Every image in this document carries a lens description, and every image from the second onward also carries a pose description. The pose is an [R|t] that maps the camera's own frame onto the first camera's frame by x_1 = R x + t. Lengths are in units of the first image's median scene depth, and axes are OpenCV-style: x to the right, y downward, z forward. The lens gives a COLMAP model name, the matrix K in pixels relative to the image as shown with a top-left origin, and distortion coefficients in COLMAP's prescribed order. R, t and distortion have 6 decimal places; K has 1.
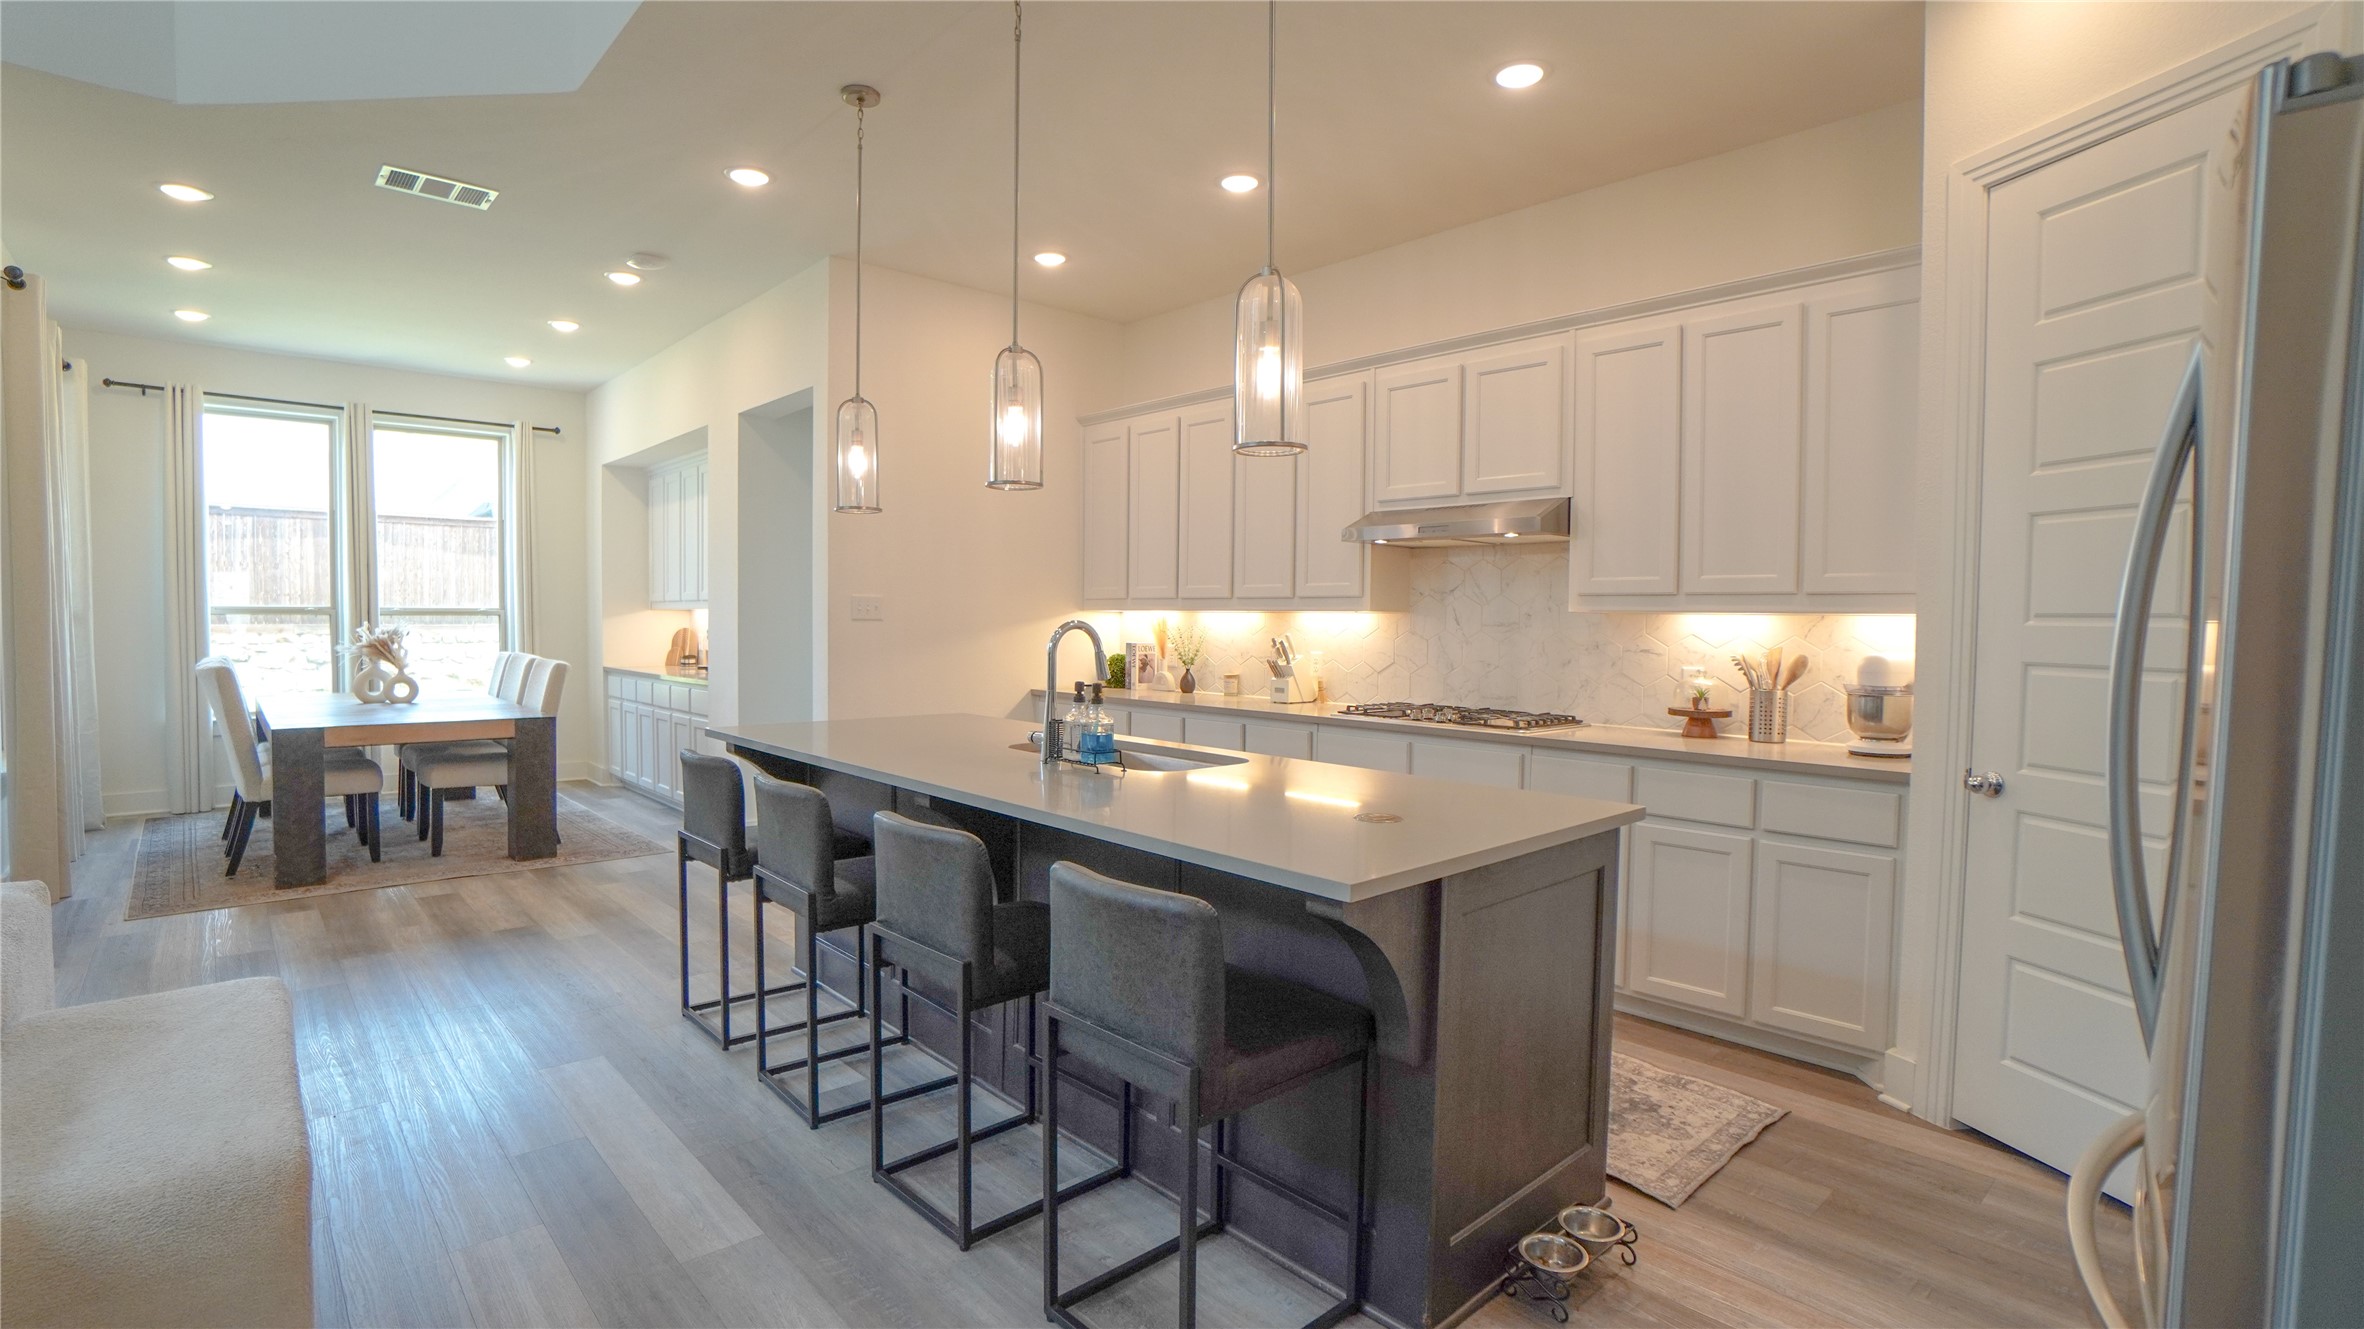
lens RADIAL K [[1067.0, 0, 1178.5], [0, 1067.0, 664.8], [0, 0, 1]] dist [-0.037262, 0.002778]
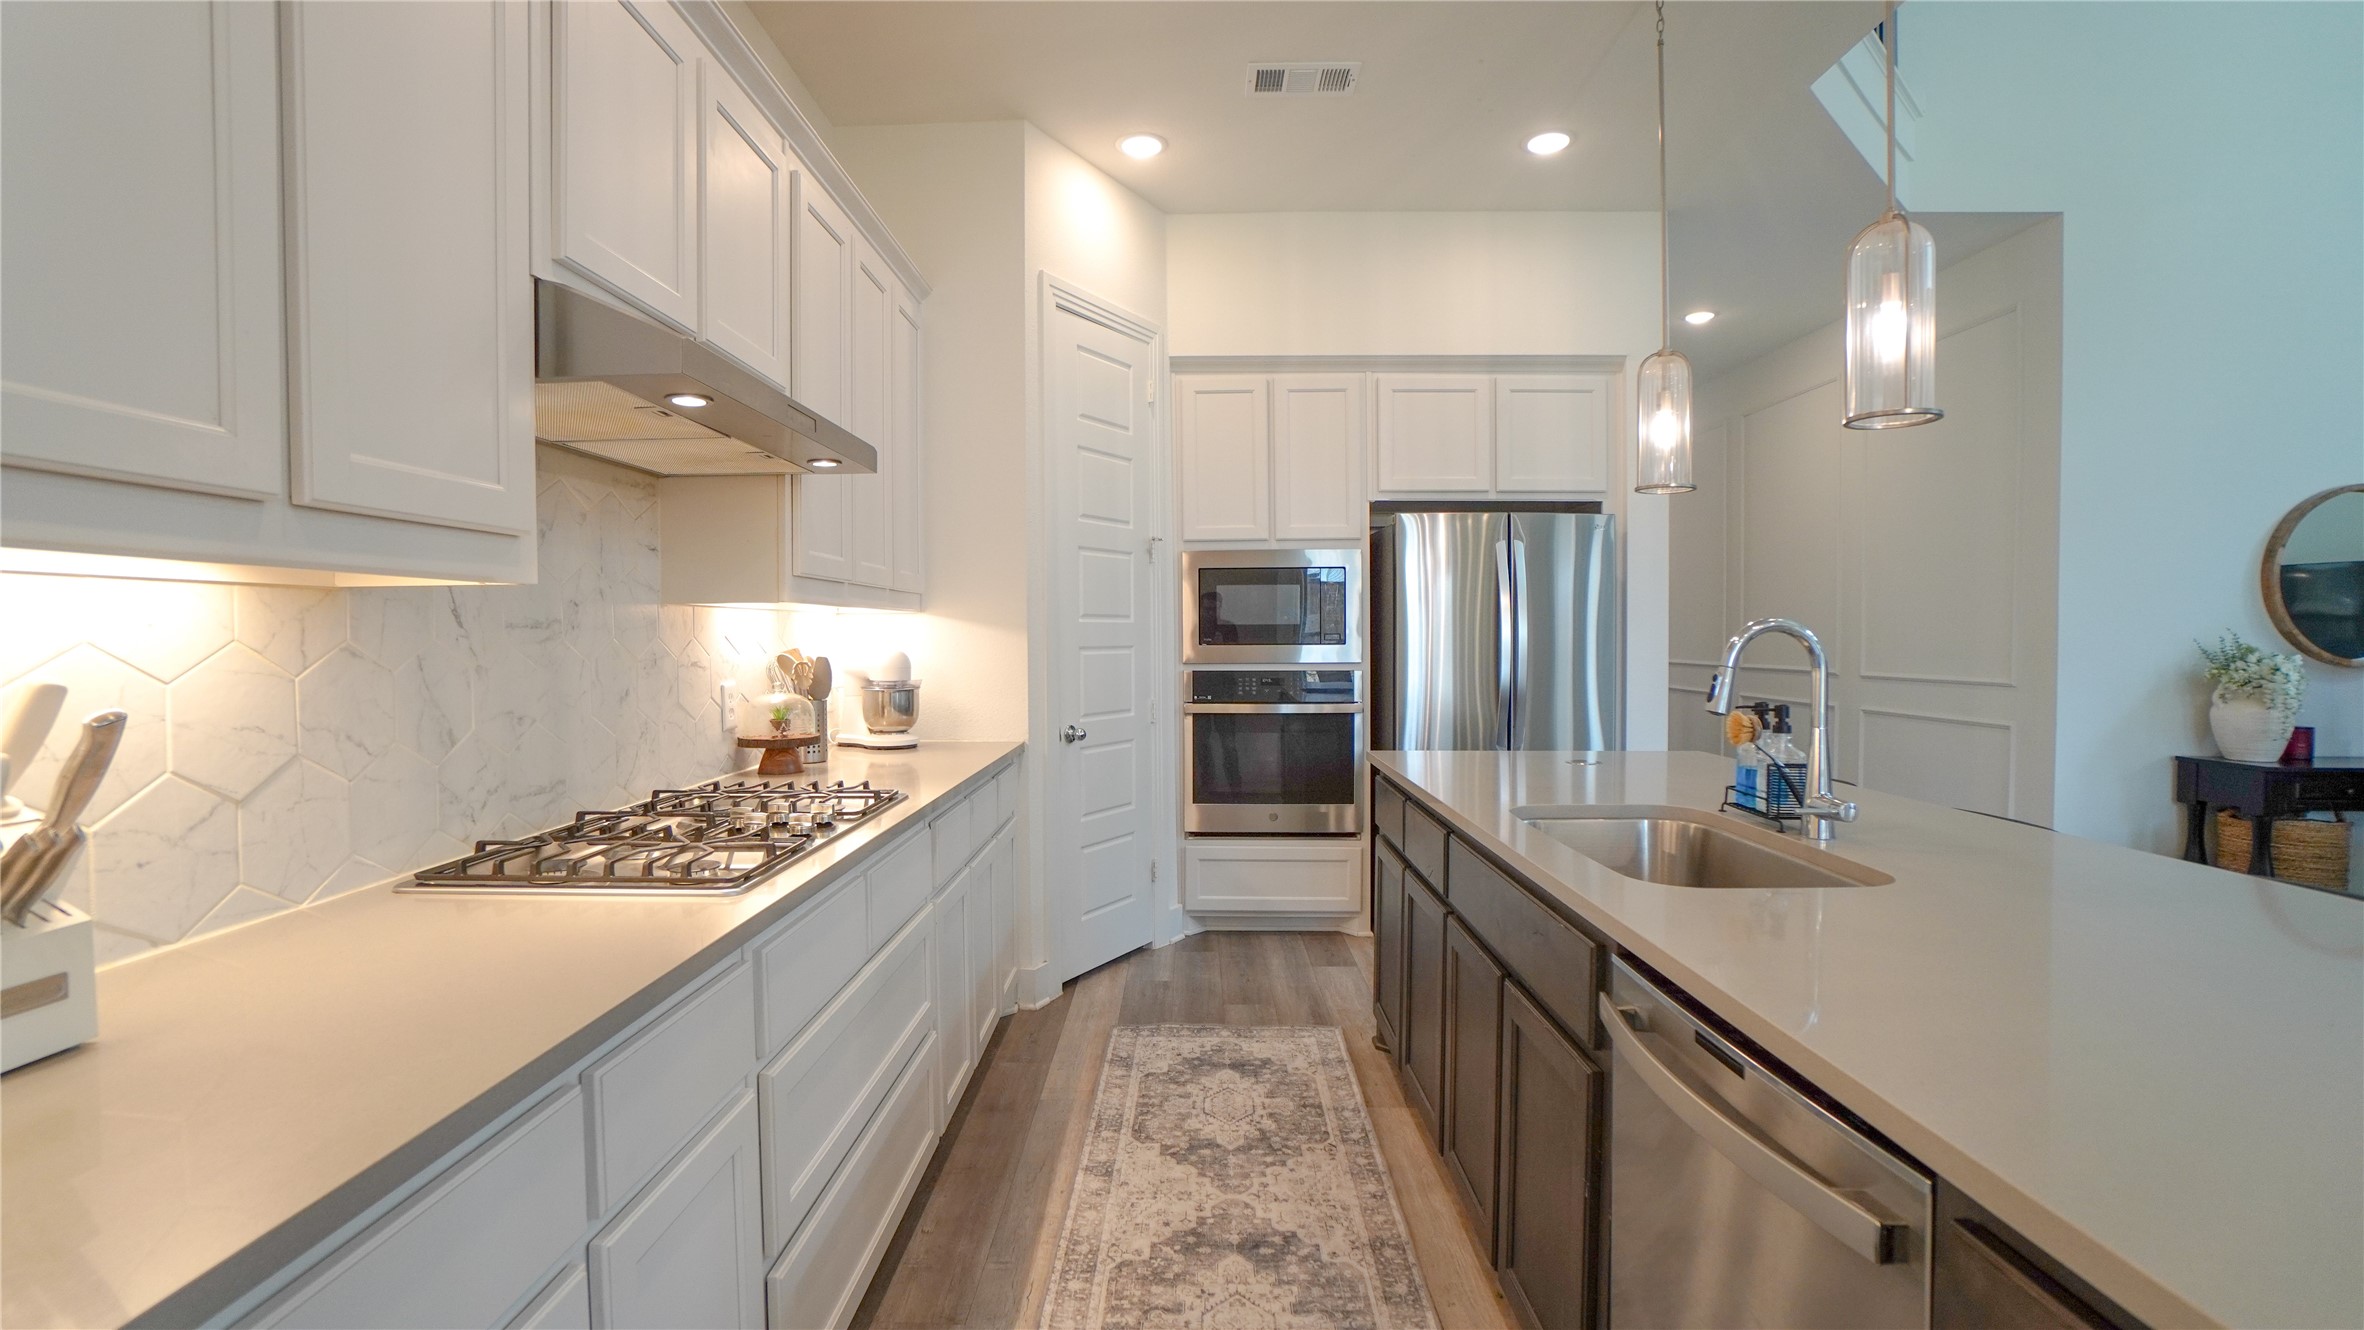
lens RADIAL K [[1067.0, 0, 1174.9], [0, 1067.0, 665.7], [0, 0, 1]] dist [-0.037262, 0.002778]
pose [[-0.720734, -0.037566, 0.692193, -0.286544], [0.023974, 0.996583, 0.079048, -0.075461], [-0.692797, 0.073567, -0.717370, 1.788125]]
